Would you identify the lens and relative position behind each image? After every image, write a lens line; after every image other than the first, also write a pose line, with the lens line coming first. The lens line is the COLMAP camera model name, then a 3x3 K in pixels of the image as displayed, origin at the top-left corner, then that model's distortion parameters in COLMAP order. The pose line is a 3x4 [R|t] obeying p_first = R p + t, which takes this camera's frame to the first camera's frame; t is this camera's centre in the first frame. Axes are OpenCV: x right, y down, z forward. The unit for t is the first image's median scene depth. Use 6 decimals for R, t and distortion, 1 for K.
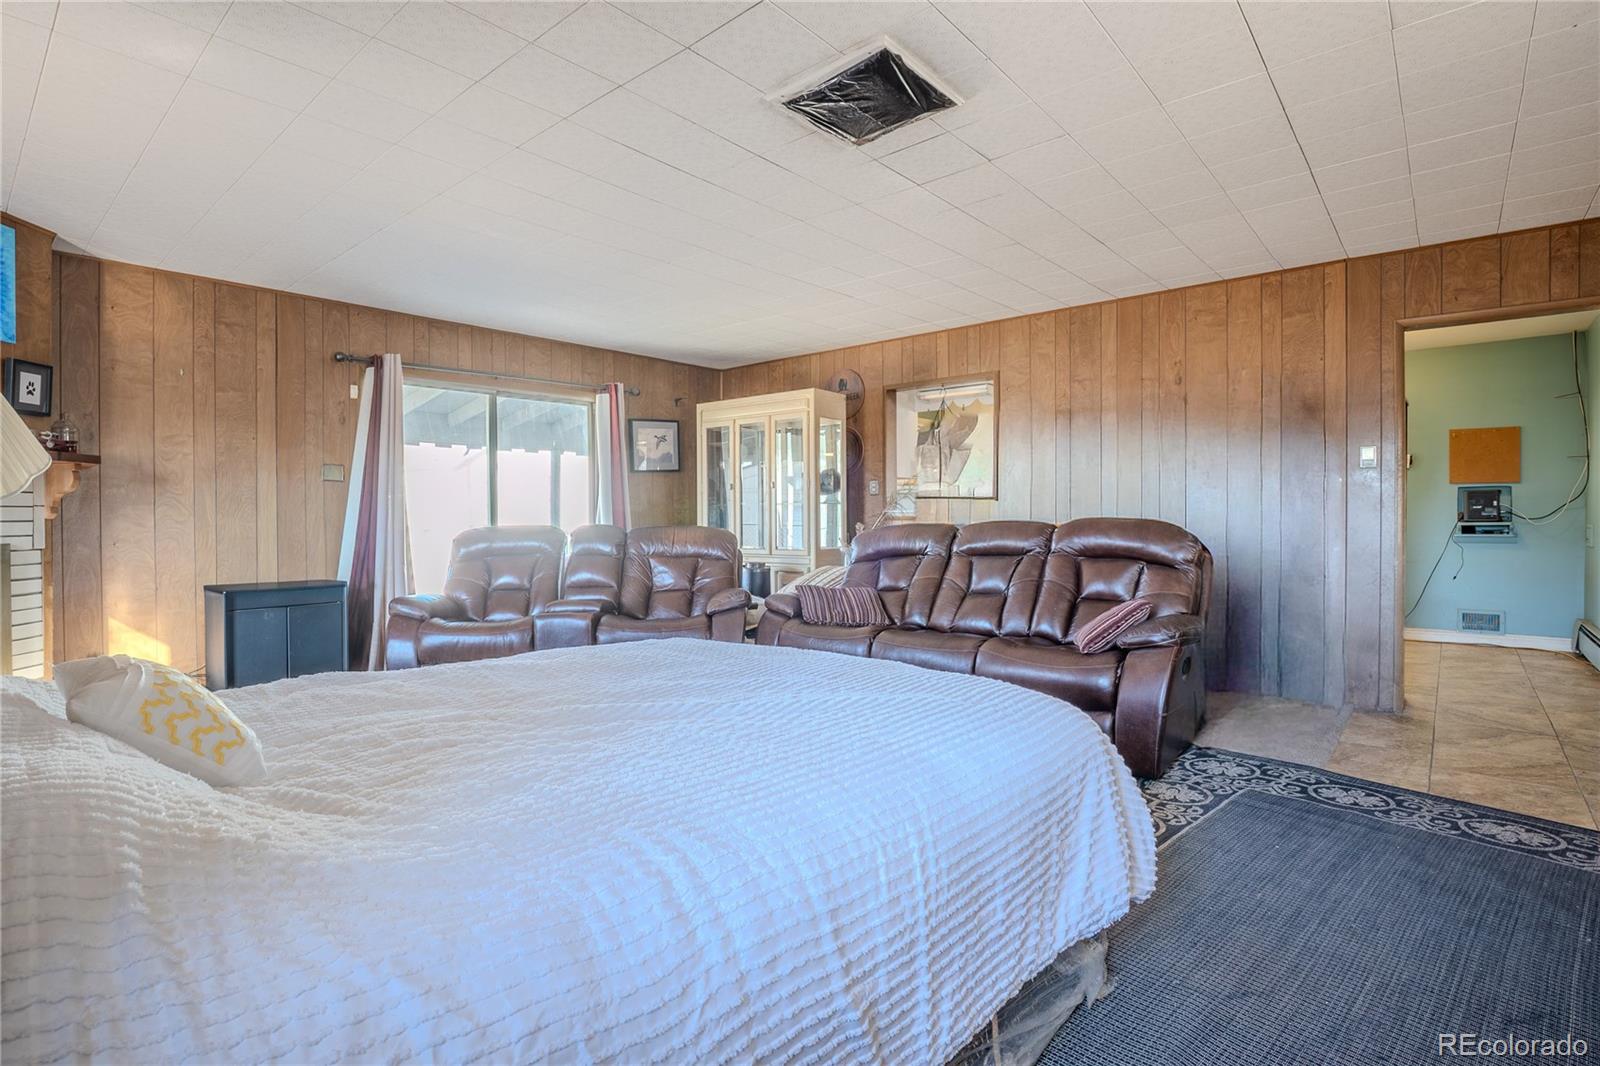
lens RADIAL K [[778.1, 0, 793.2], [0, 778.1, 522.6], [0, 0, 1]] dist [-0.043698, 0.009986]
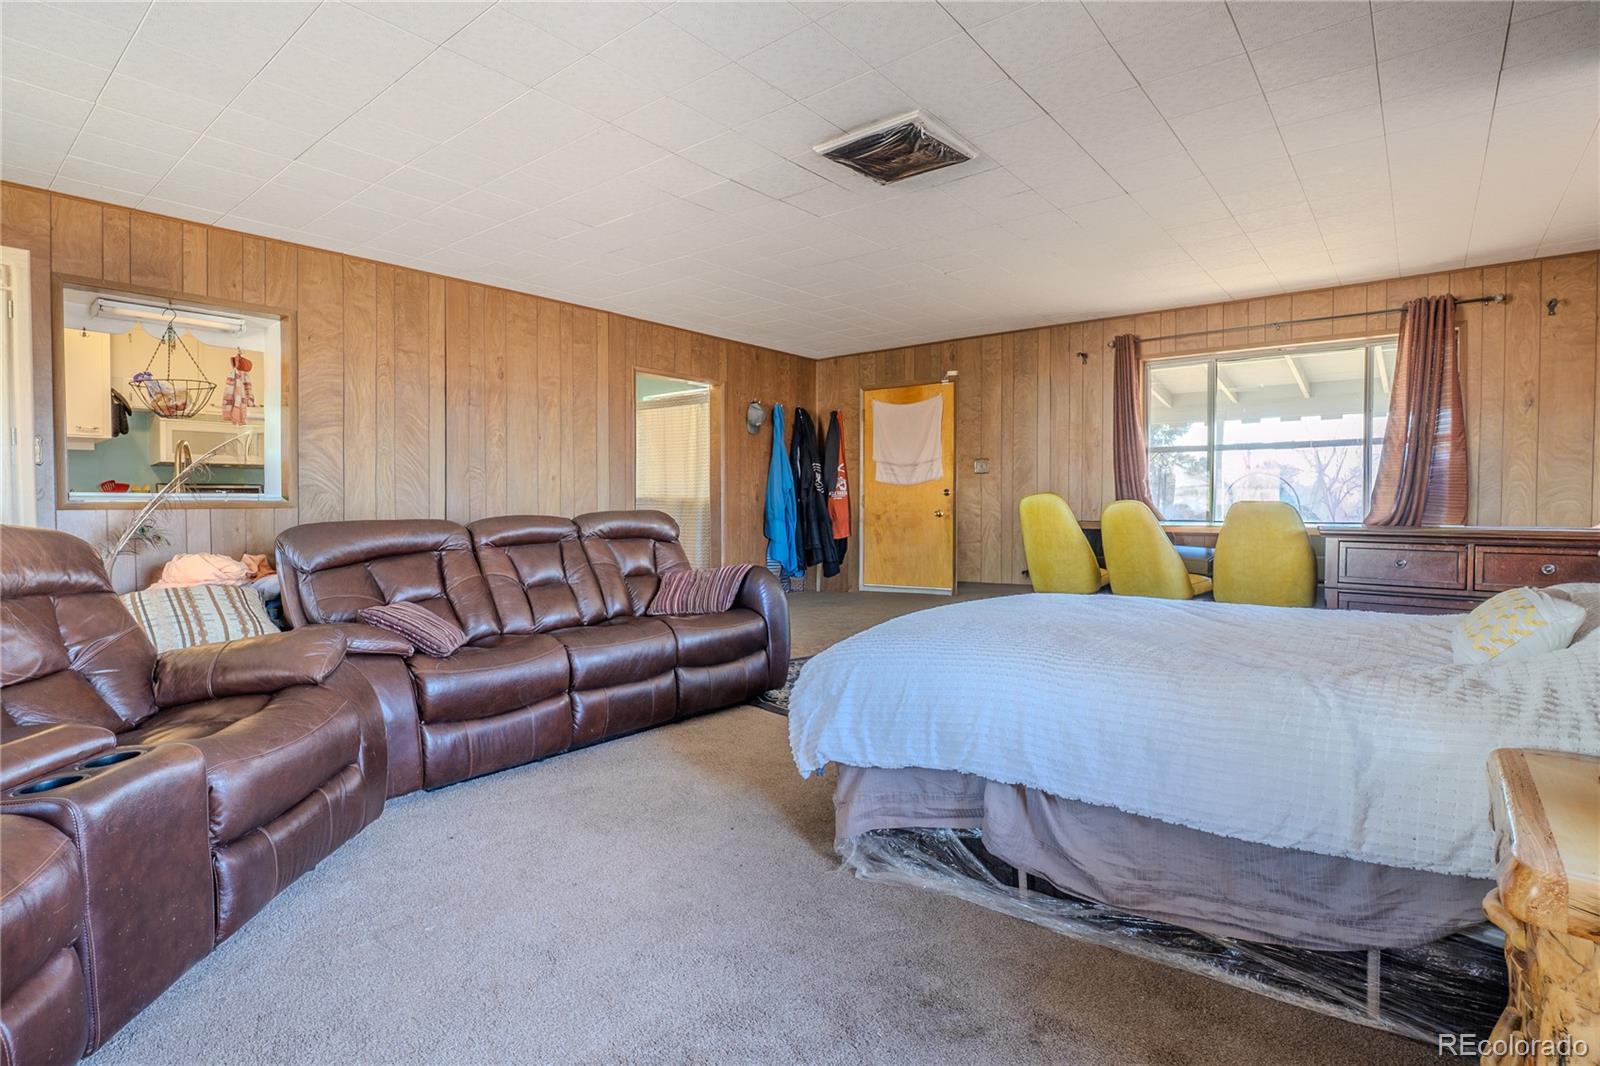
lens RADIAL K [[778.1, 0, 793.2], [0, 778.1, 522.6], [0, 0, 1]] dist [-0.043698, 0.009986]
pose [[-0.020271, -0.023451, 0.999519, -0.613921], [0.012535, 0.999640, 0.023708, -0.000630], [-0.999716, 0.013009, -0.019970, 0.655041]]
